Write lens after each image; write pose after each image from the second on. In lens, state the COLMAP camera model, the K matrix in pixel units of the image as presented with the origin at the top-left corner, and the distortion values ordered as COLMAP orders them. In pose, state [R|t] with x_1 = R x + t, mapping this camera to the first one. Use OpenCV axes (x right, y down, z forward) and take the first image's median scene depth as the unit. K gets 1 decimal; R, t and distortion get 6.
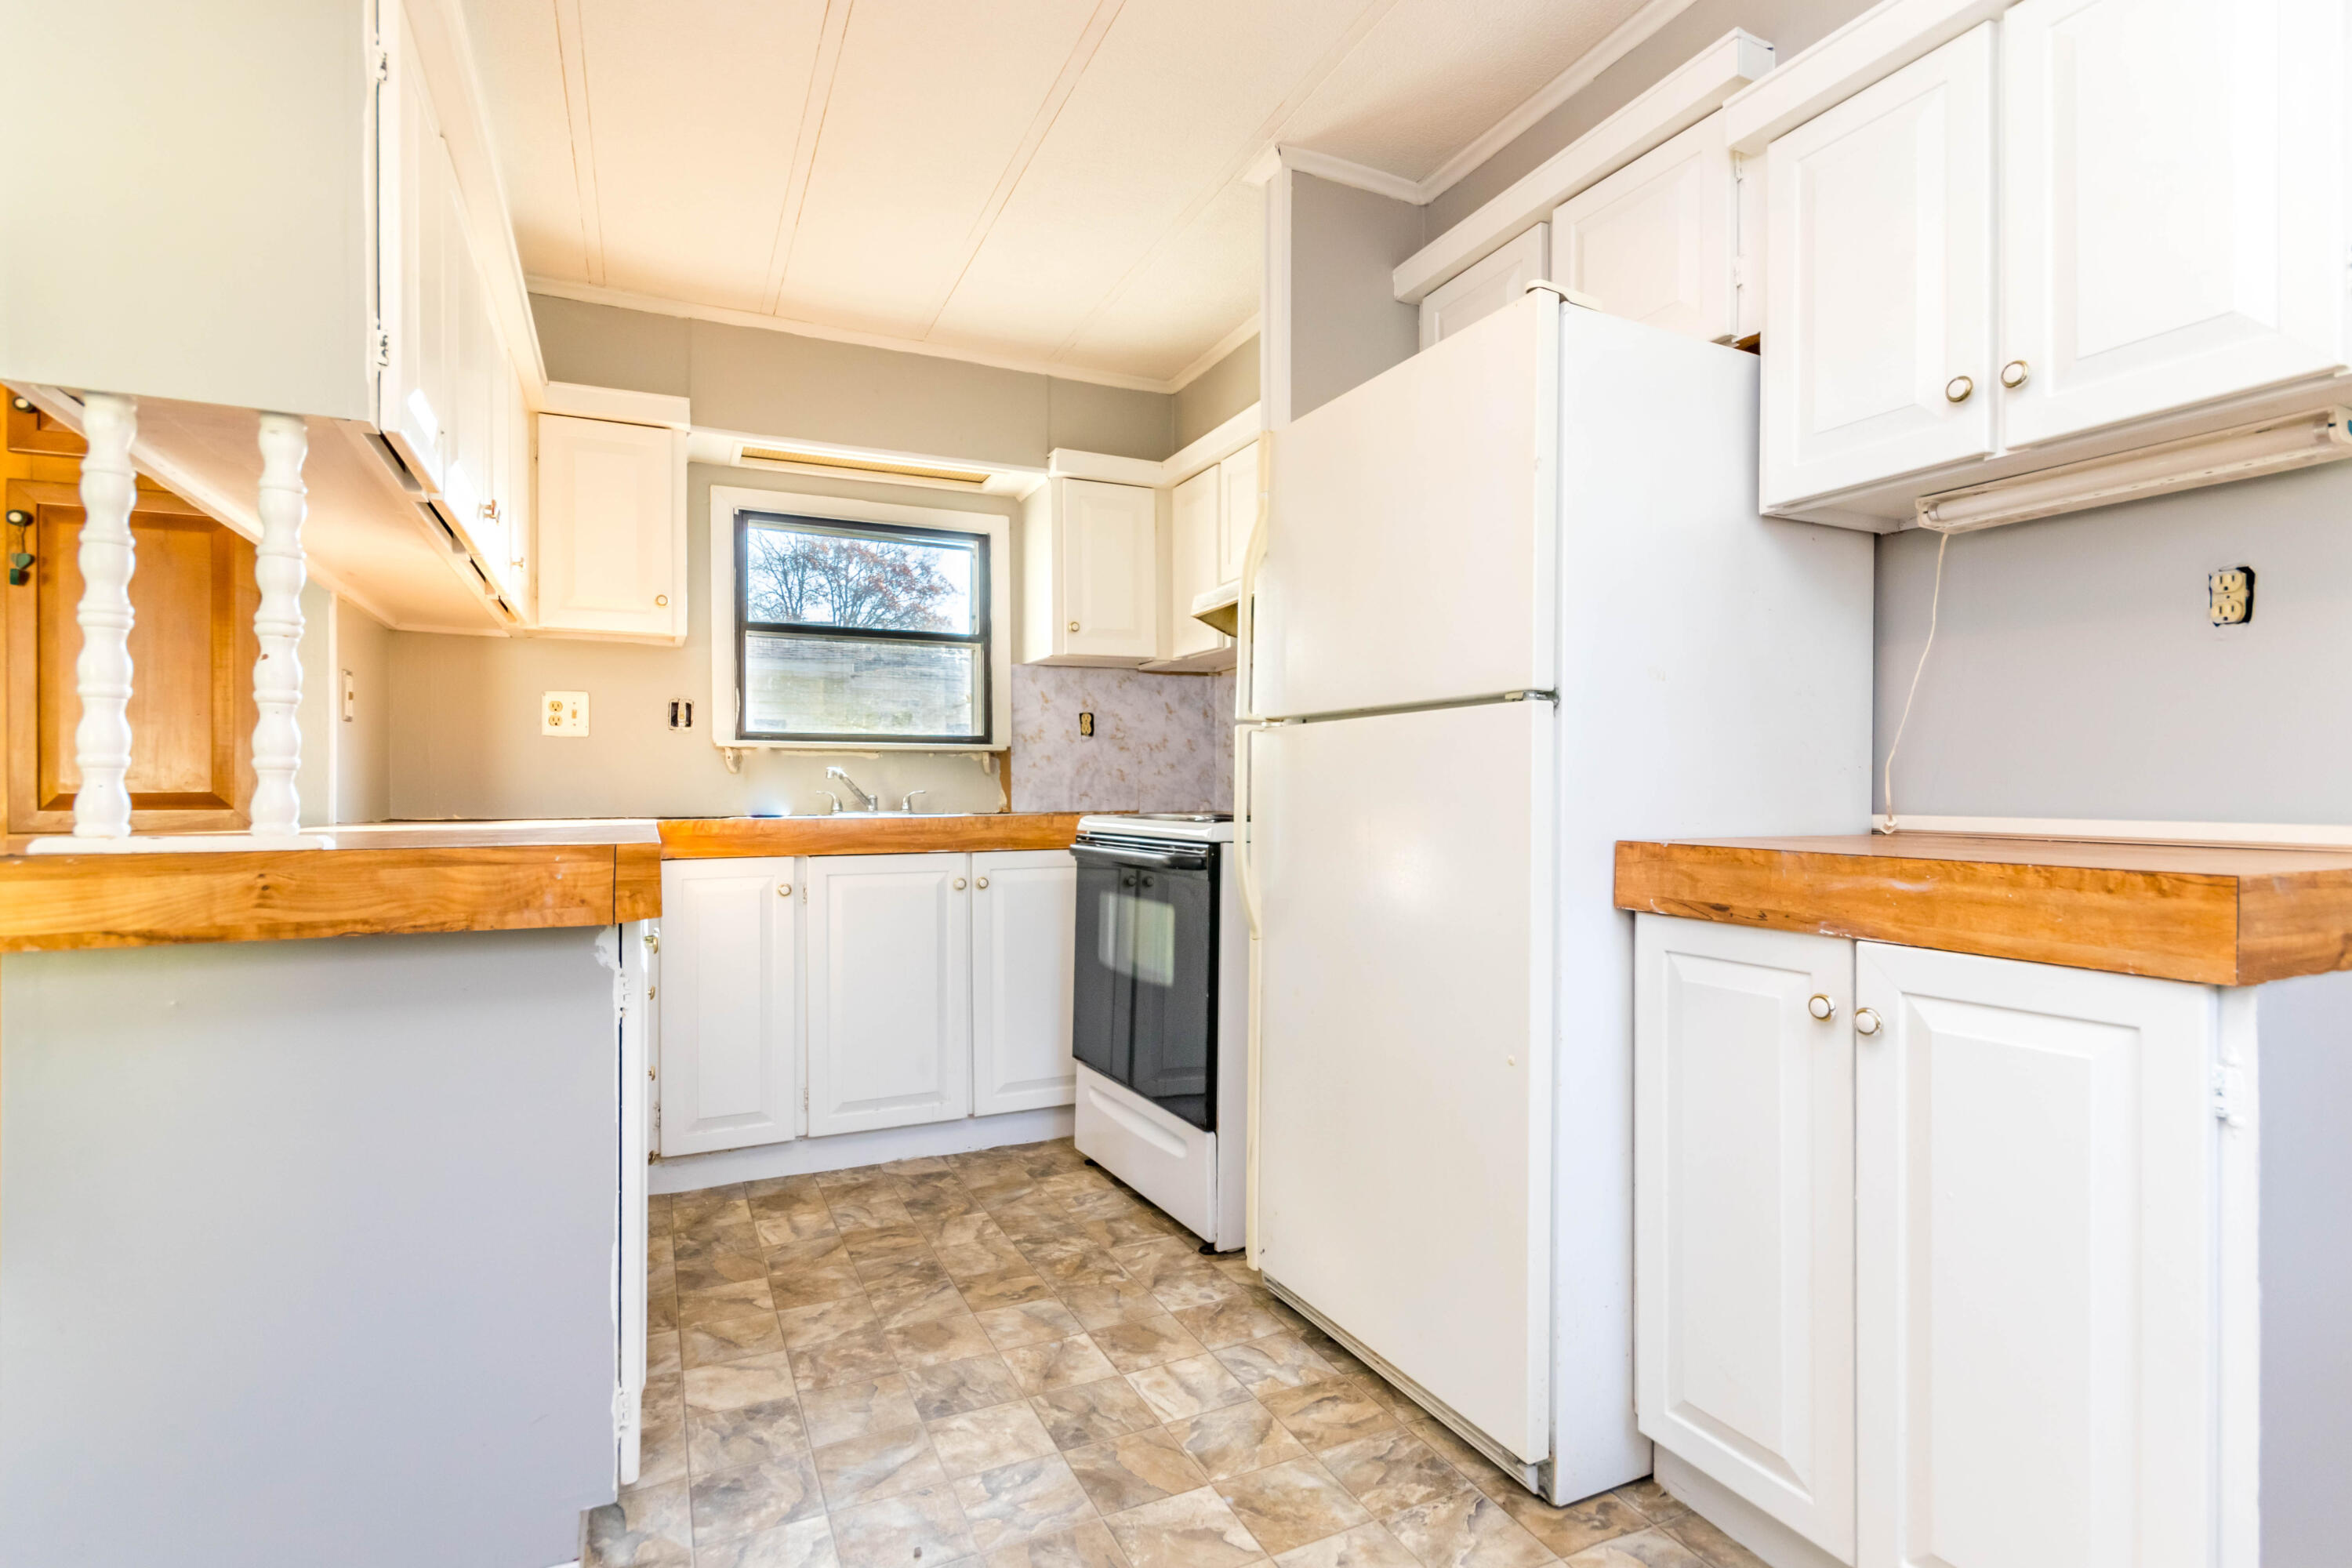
lens RADIAL K [[1113.1, 0, 1188.4], [0, 1113.1, 790.9], [0, 0, 1]] dist [0.001570, 0.000007]
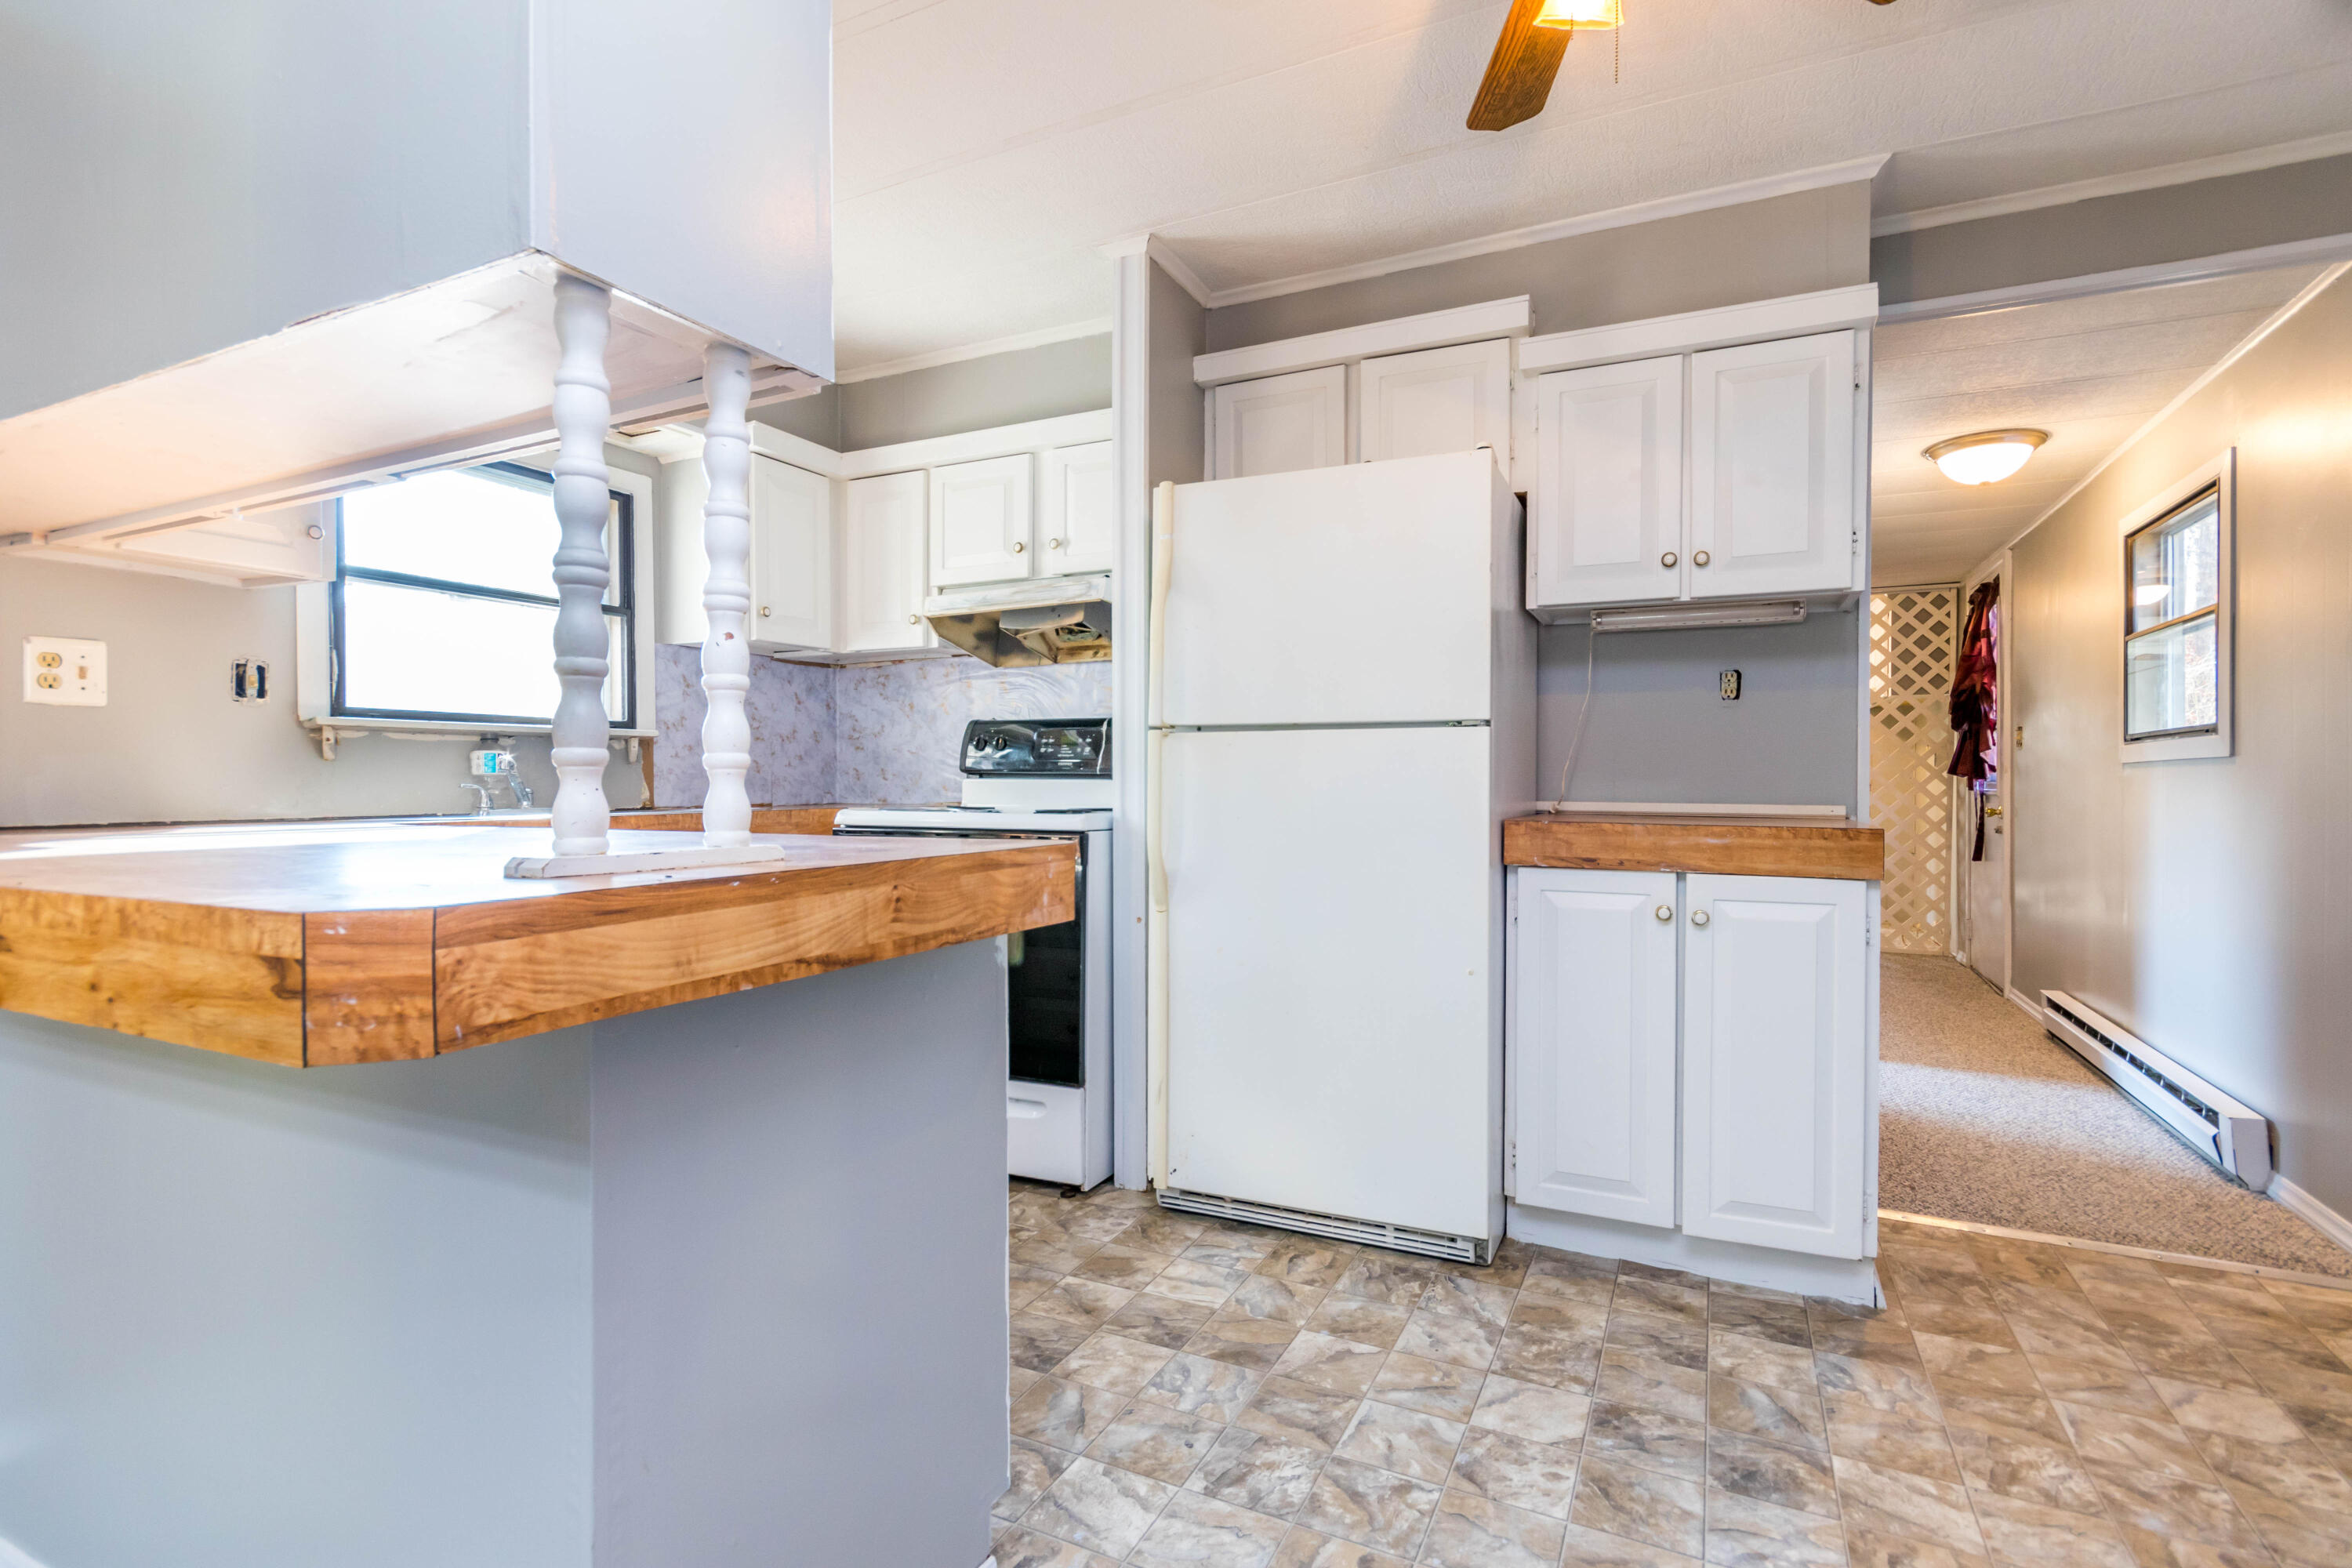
lens RADIAL K [[1087.1, 0, 1176.2], [0, 1087.1, 790.4], [0, 0, 1]] dist [-0.000192, 0.000060]
pose [[0.787460, -0.004091, 0.616352, -0.838789], [-0.002486, 0.999949, 0.009813, -0.009191], [-0.616361, -0.009260, 0.787409, 0.106096]]
